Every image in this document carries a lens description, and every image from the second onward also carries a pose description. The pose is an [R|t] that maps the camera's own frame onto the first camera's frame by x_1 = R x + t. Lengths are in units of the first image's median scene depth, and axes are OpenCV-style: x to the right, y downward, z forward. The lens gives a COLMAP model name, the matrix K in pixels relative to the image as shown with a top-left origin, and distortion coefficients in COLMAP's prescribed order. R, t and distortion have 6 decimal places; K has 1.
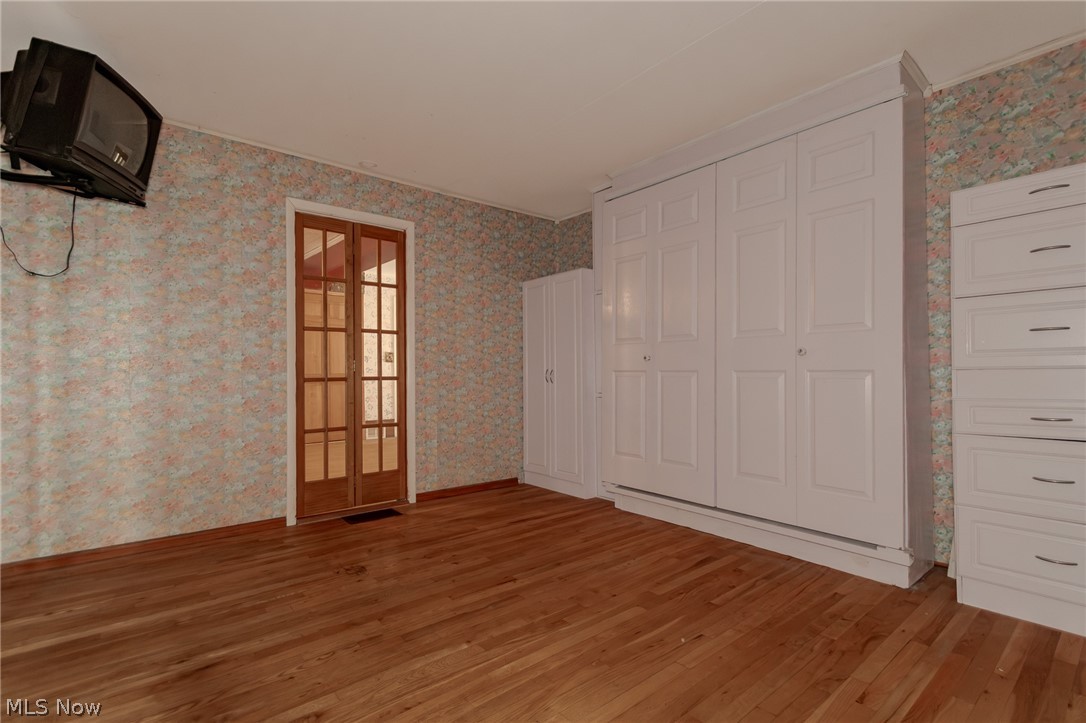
lens RADIAL K [[508.8, 0, 541.6], [0, 508.8, 364.1], [0, 0, 1]] dist [0.010353, -0.005086]
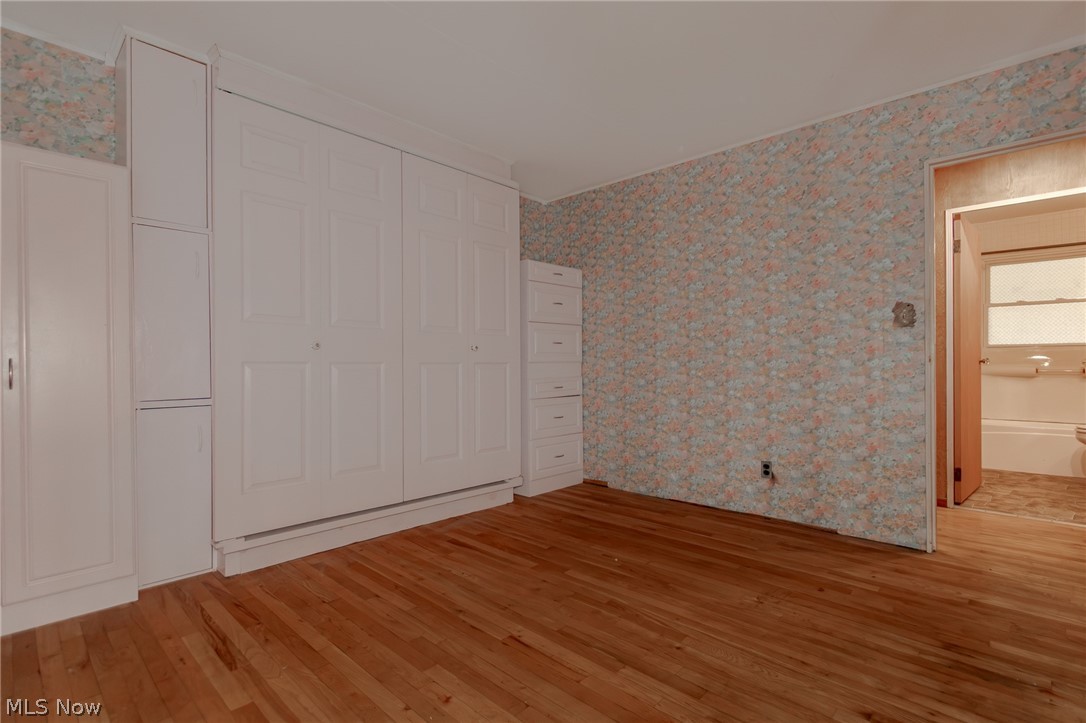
lens RADIAL K [[508.8, 0, 541.3], [0, 508.8, 367.3], [0, 0, 1]] dist [0.010353, -0.005086]
pose [[-0.120617, -0.000593, 0.992699, -0.714787], [-0.014646, 0.999892, -0.001182, 0.025716], [-0.992591, -0.014682, -0.120613, 0.943983]]
